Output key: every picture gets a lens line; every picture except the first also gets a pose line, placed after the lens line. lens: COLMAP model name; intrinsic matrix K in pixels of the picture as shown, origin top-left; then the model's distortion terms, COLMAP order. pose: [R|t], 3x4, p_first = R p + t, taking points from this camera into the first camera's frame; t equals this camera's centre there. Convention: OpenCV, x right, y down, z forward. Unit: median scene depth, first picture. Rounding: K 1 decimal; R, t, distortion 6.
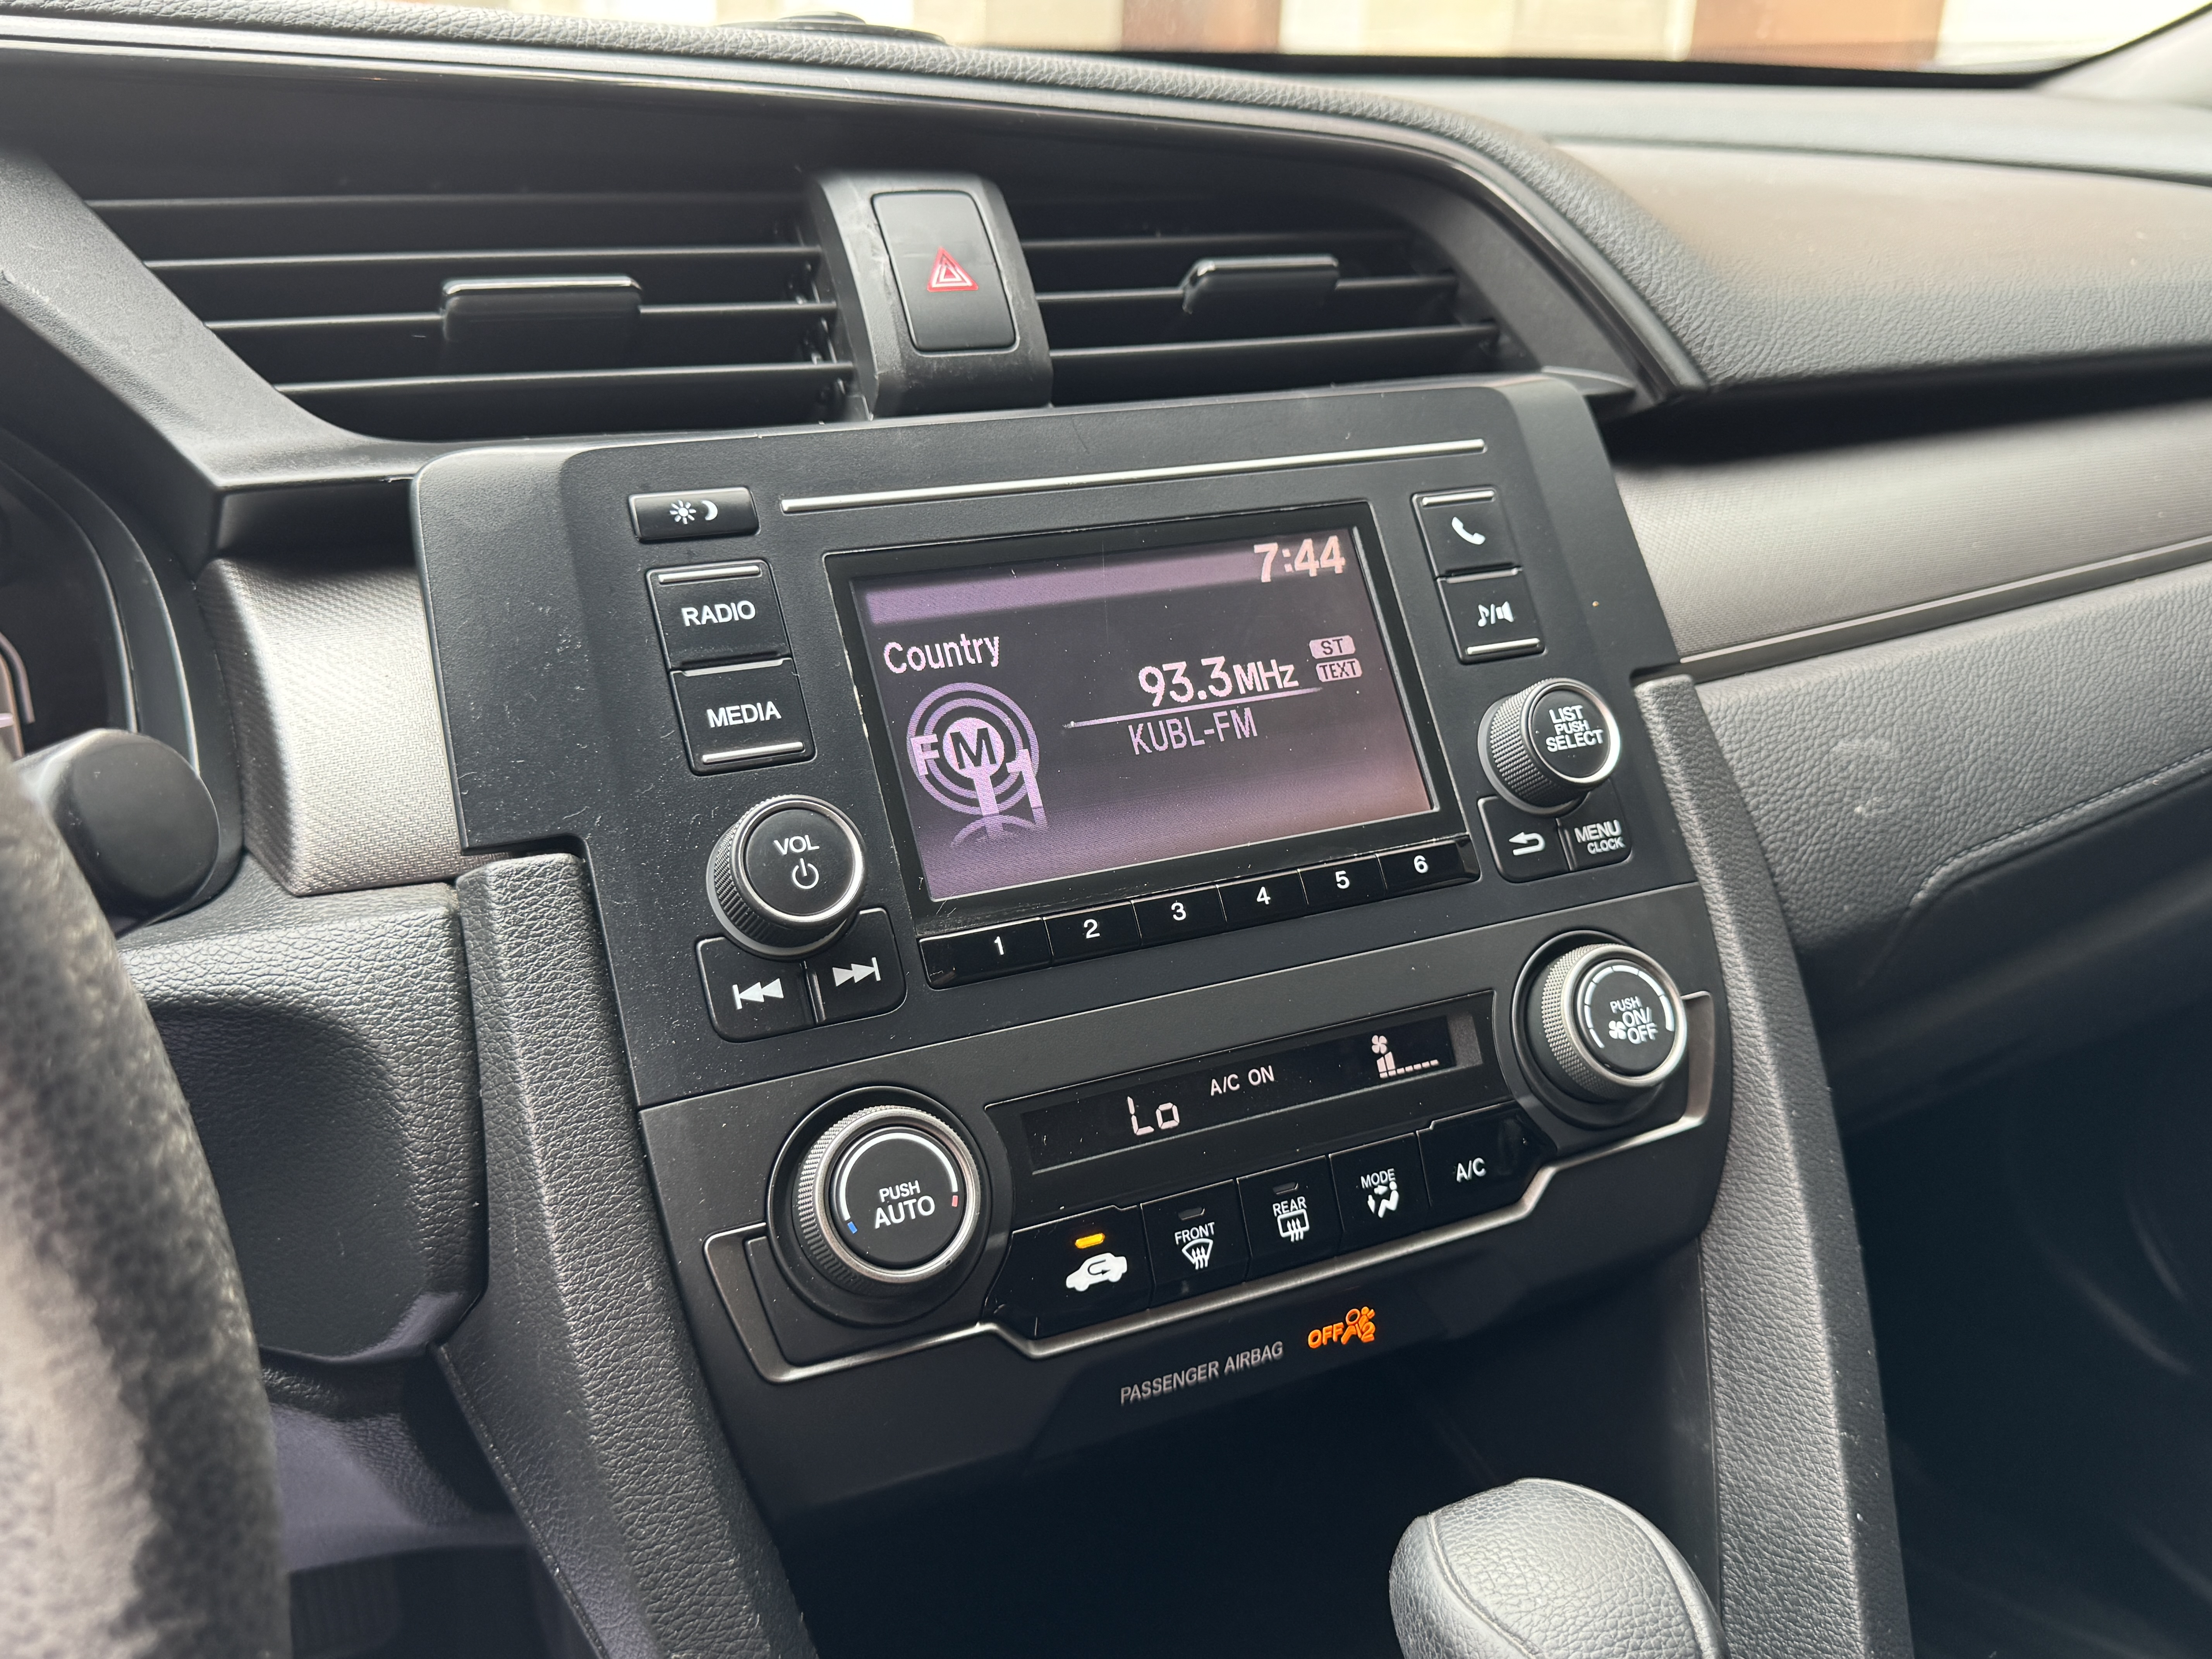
lens RADIAL K [[1978.8, 0, 1106.0], [0, 1978.8, 829.5], [0, 0, 1]] dist [0.148850, -0.460249]
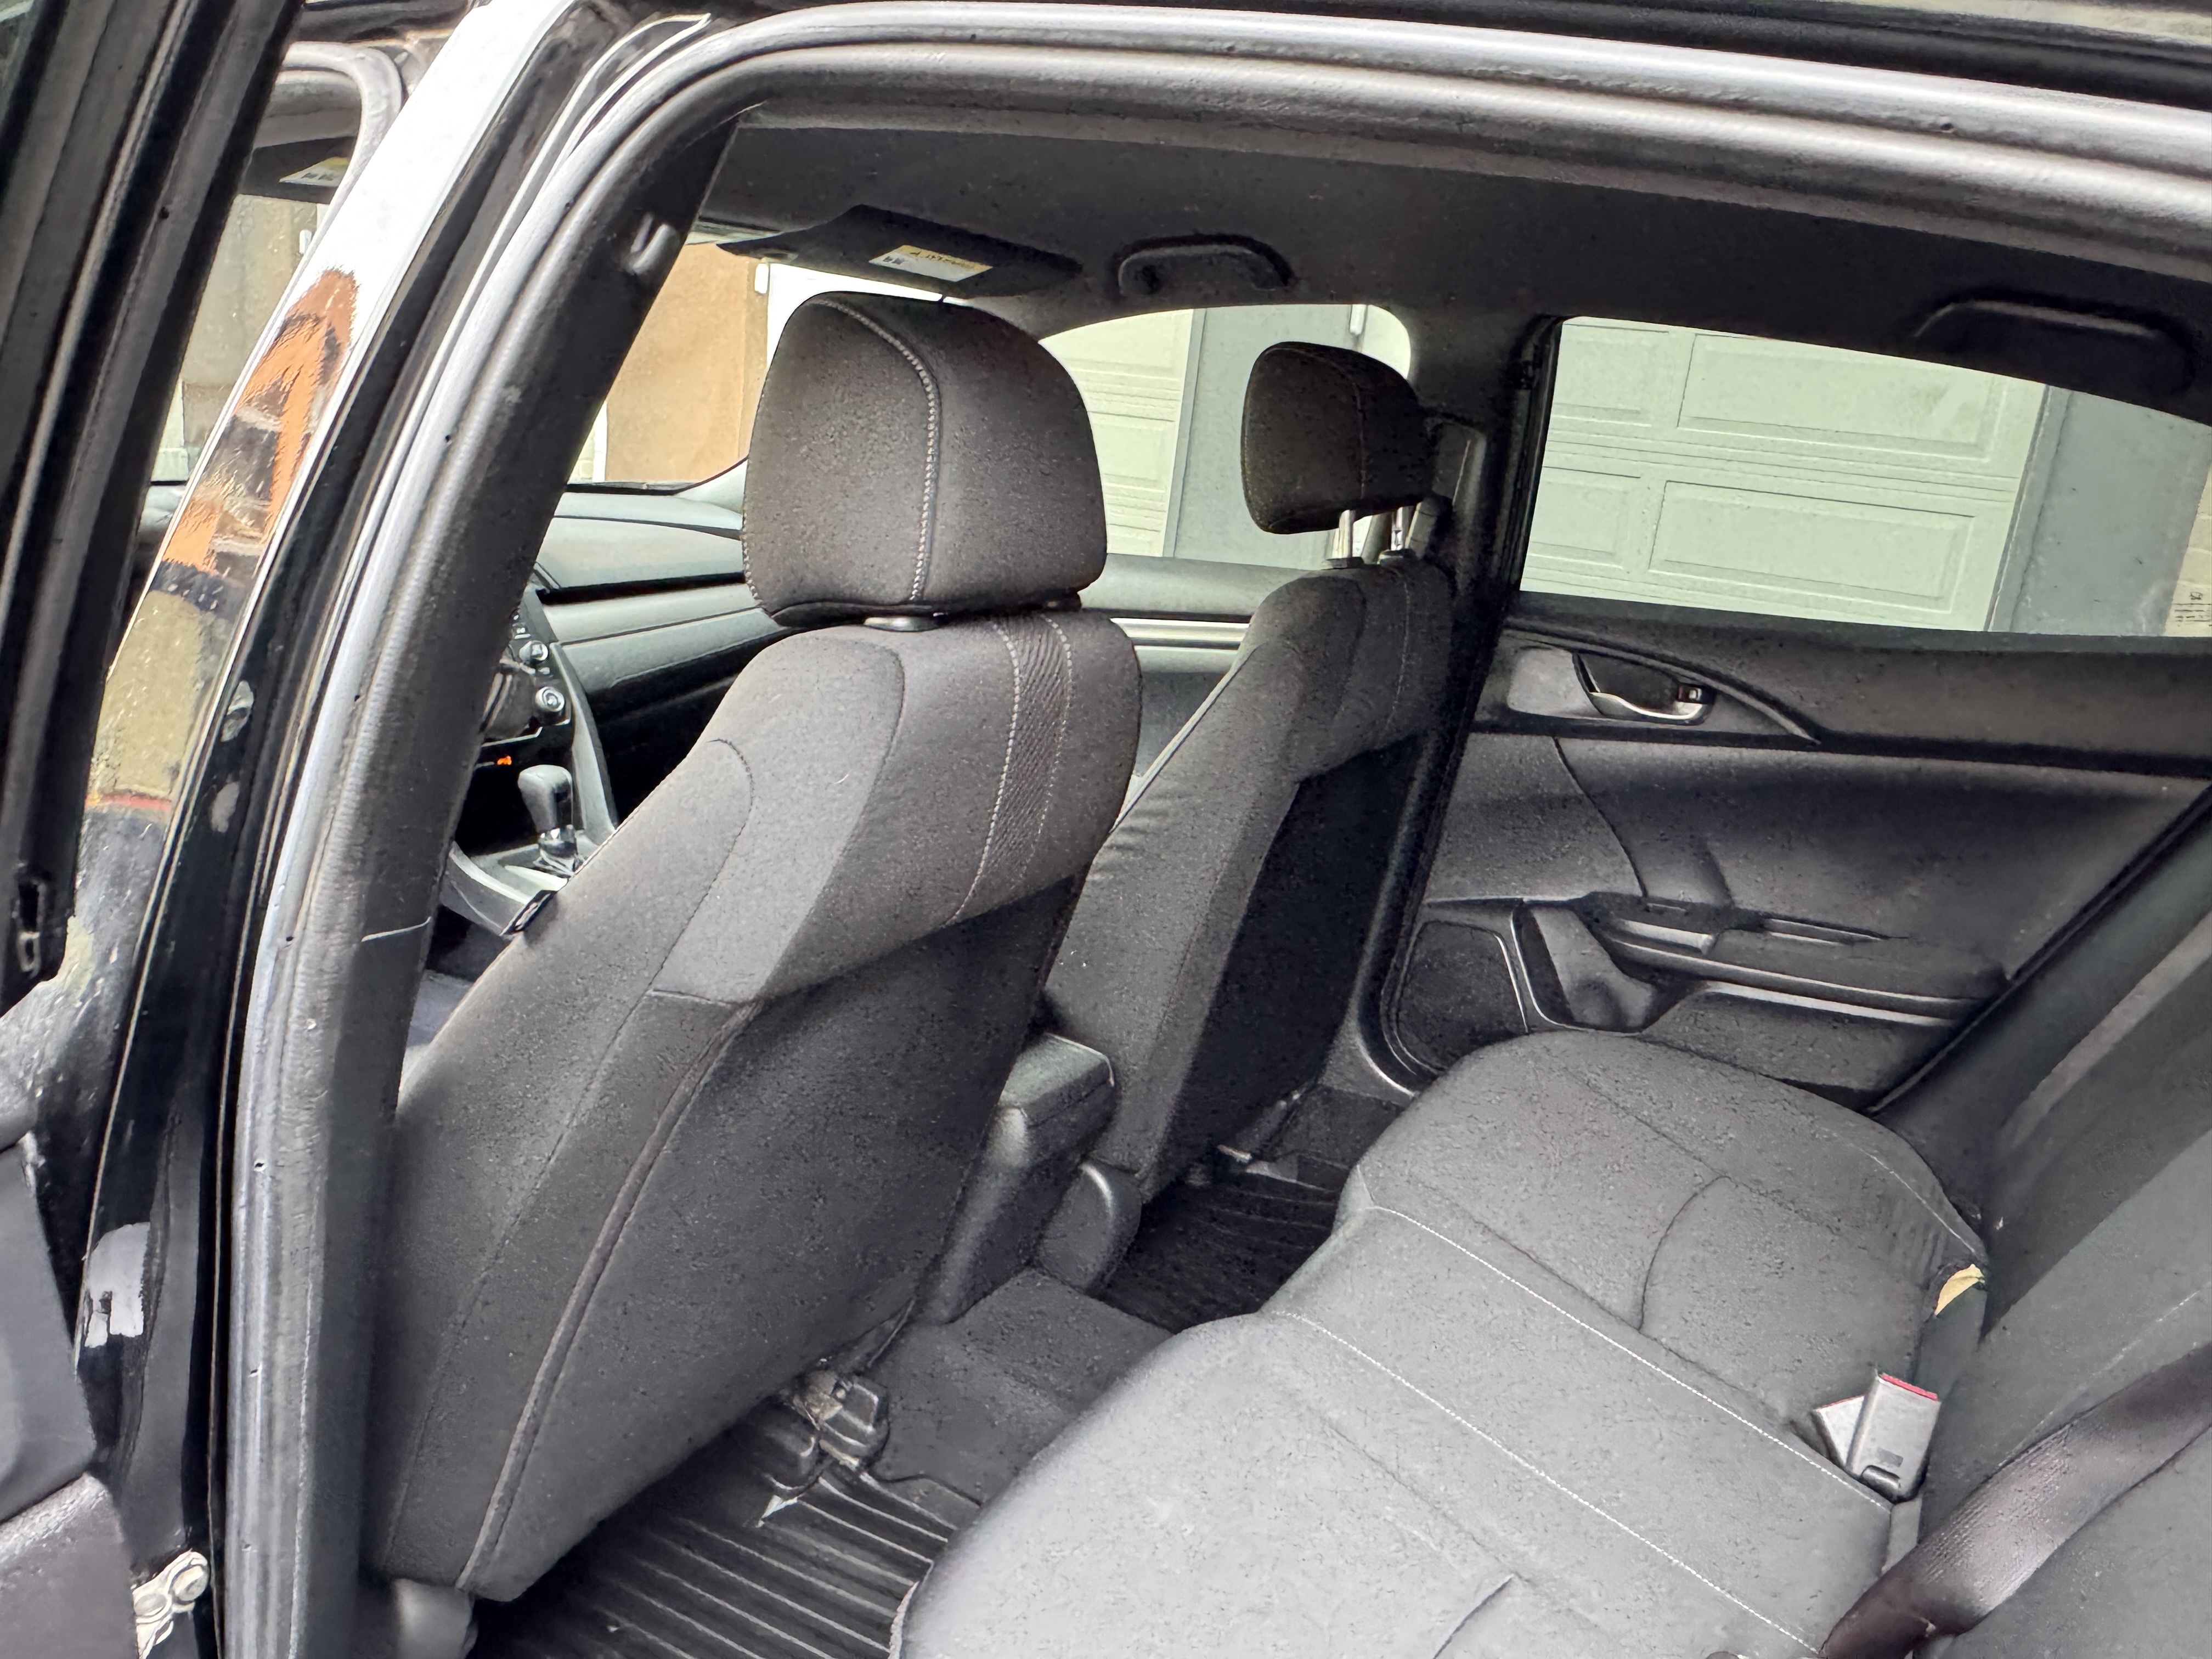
lens RADIAL K [[1550.2, 0, 1072.0], [0, 1550.2, 822.4], [0, 0, 1]] dist [-0.005052, -0.004229]
pose [[0.857460, -0.077171, 0.508731, -0.712053], [0.107163, 0.993793, -0.029869, 0.707456], [-0.503268, 0.080129, 0.860407, -3.383474]]
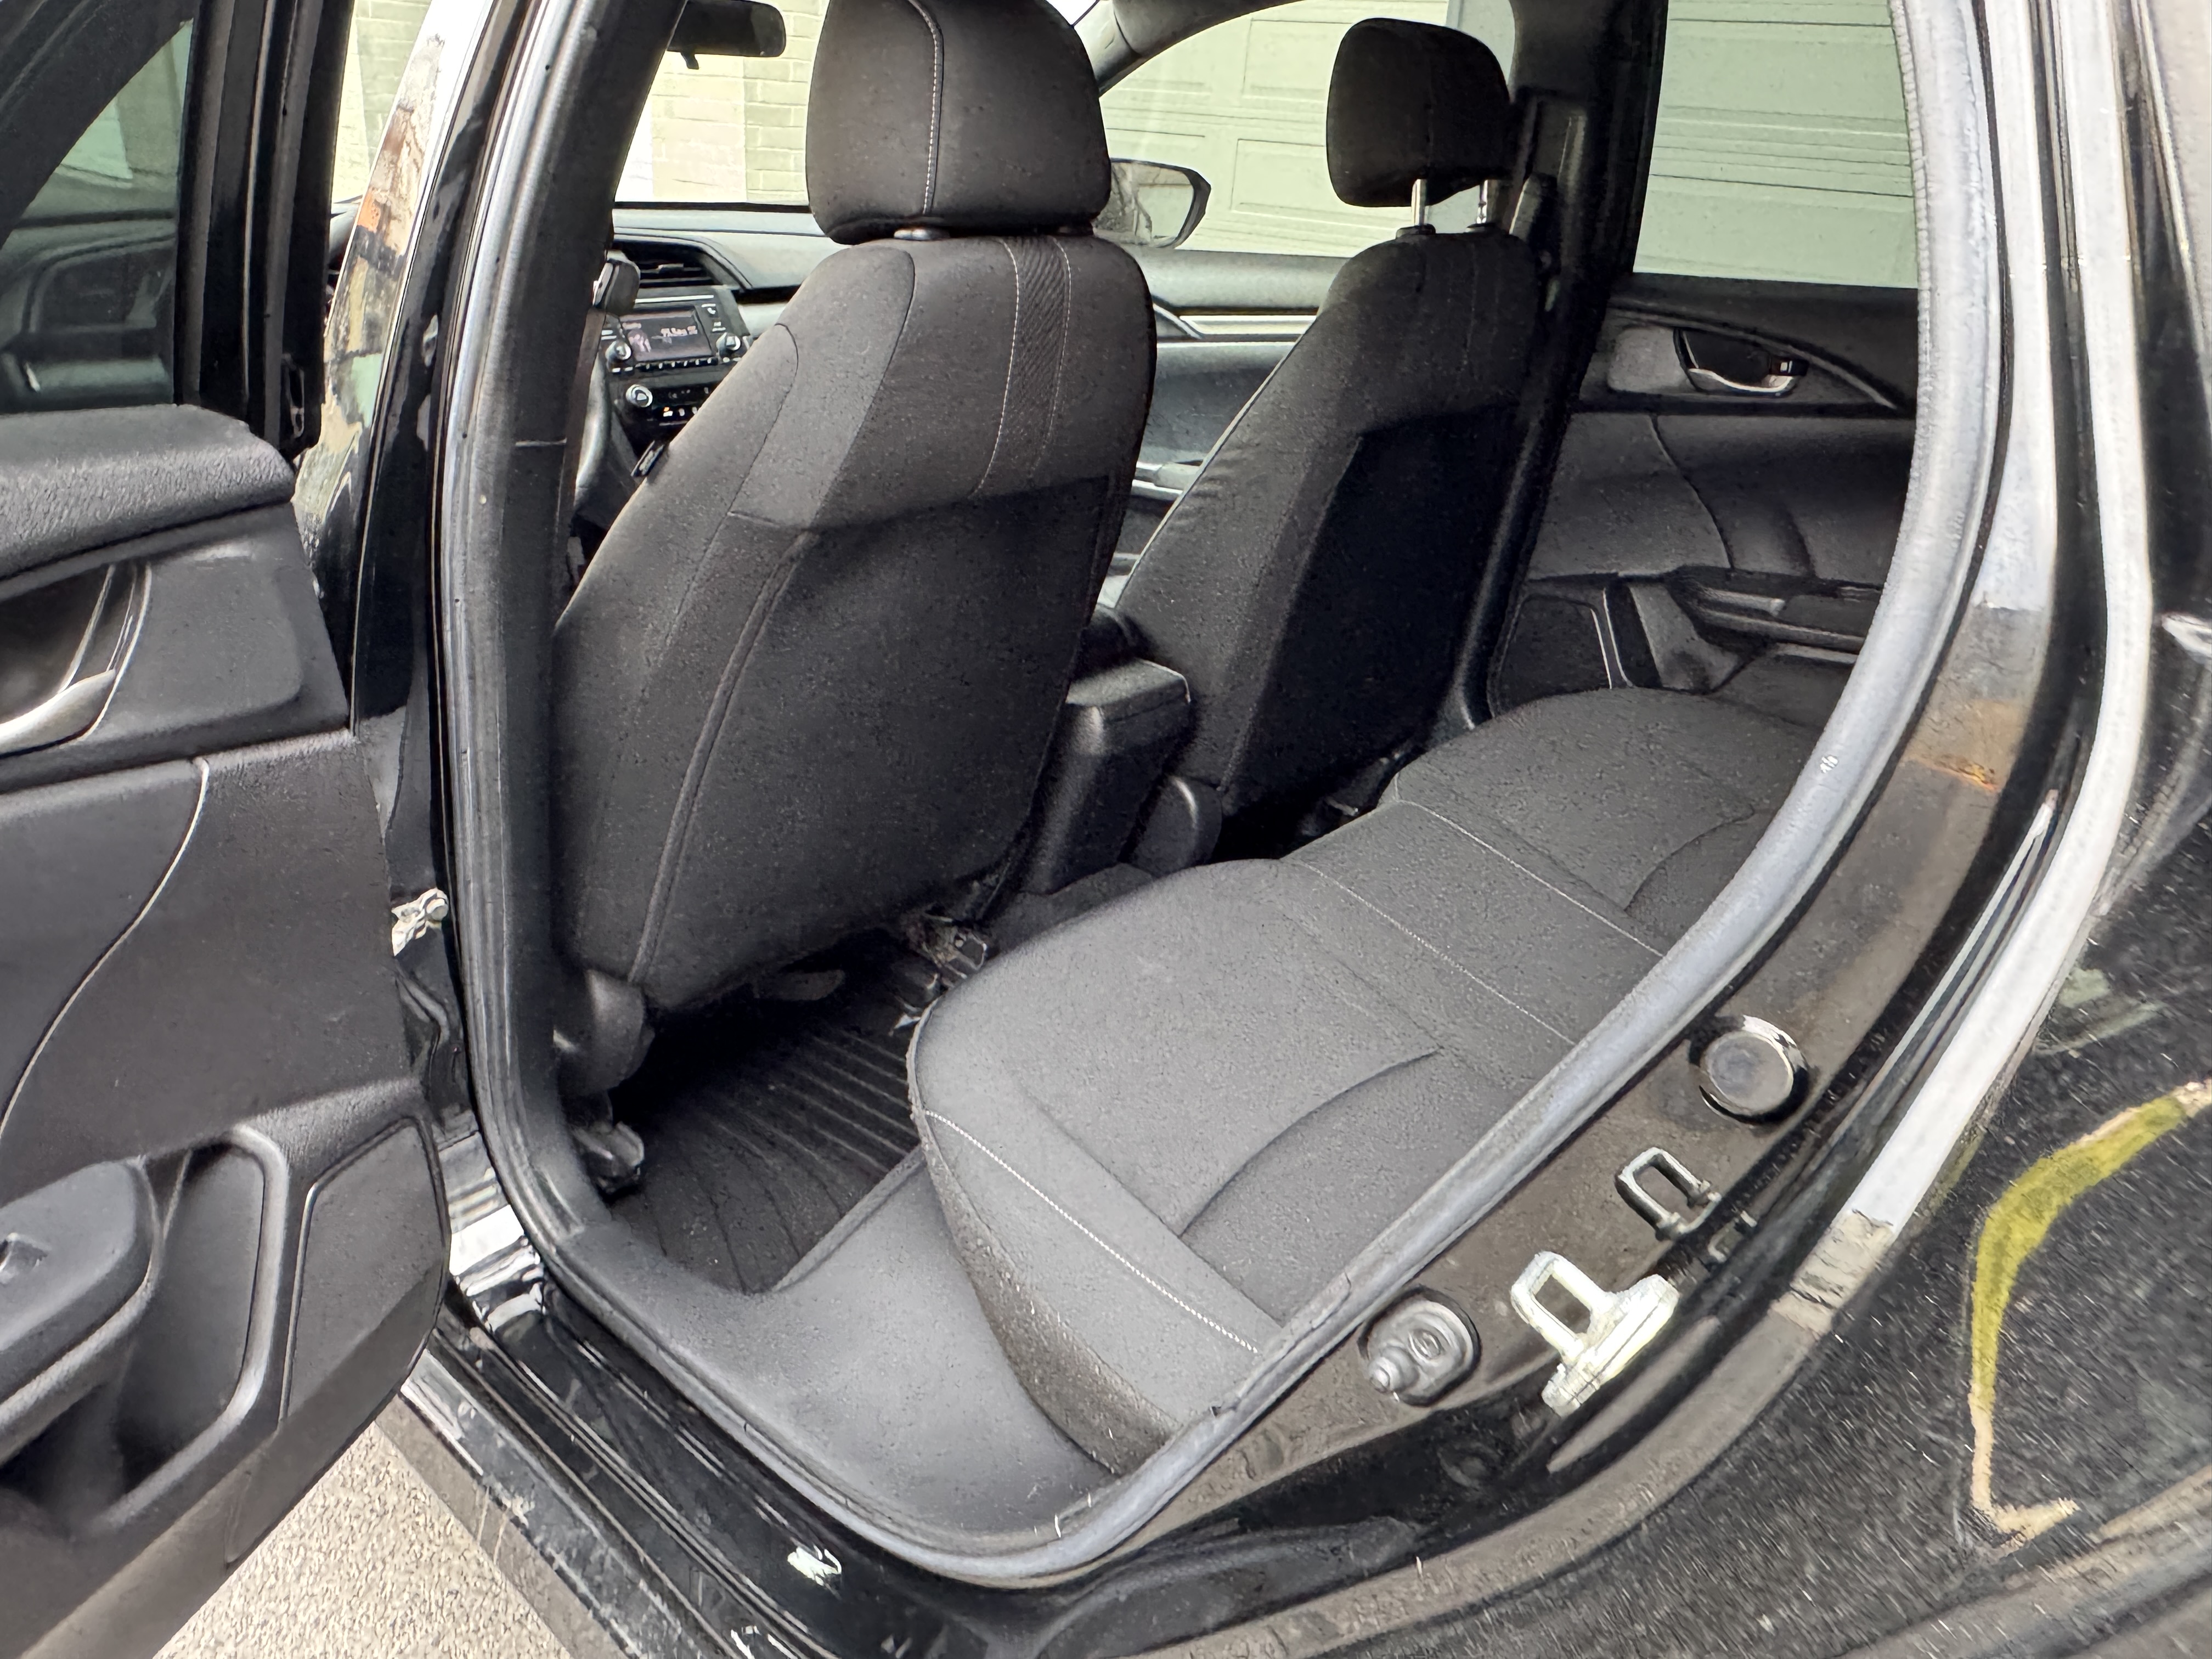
lens RADIAL K [[1525.7, 0, 1060.4], [0, 1525.7, 825.6], [0, 0, 1]] dist [-0.006831, -0.002479]
pose [[0.933661, -0.118619, 0.337944, -0.617572], [0.088979, 0.990803, 0.101945, 1.088653], [-0.346928, -0.065112, 0.935629, -4.053558]]
